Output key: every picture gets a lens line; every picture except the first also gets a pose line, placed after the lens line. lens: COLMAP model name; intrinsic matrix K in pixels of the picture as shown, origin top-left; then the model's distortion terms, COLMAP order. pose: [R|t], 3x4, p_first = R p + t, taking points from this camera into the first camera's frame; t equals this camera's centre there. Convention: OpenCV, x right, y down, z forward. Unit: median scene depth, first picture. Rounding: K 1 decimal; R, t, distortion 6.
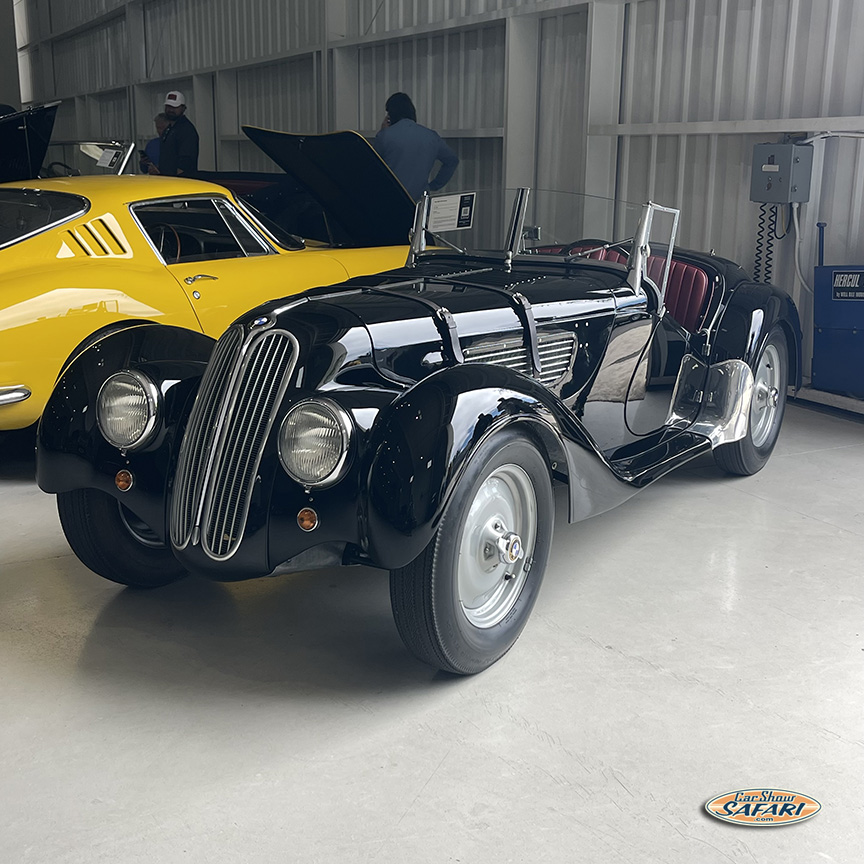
lens RADIAL K [[1054.5, 0, 432.0], [0, 1054.5, 432.0], [0, 0, 1]] dist [0.080627, -0.213603]
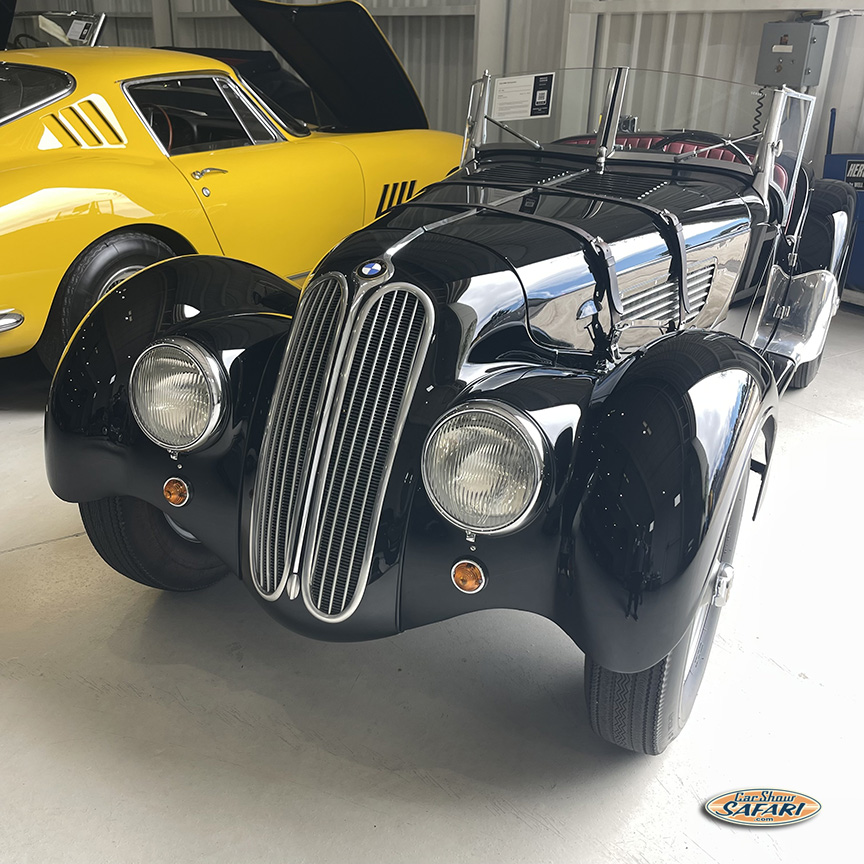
lens RADIAL K [[886.4, 0, 432.0], [0, 886.4, 432.0], [0, 0, 1]] dist [0.019124, -0.008824]
pose [[0.997439, -0.017347, 0.069385, -0.103876], [0.005917, 0.986829, 0.161657, -0.058662], [-0.071275, -0.160833, 0.984405, 0.263786]]
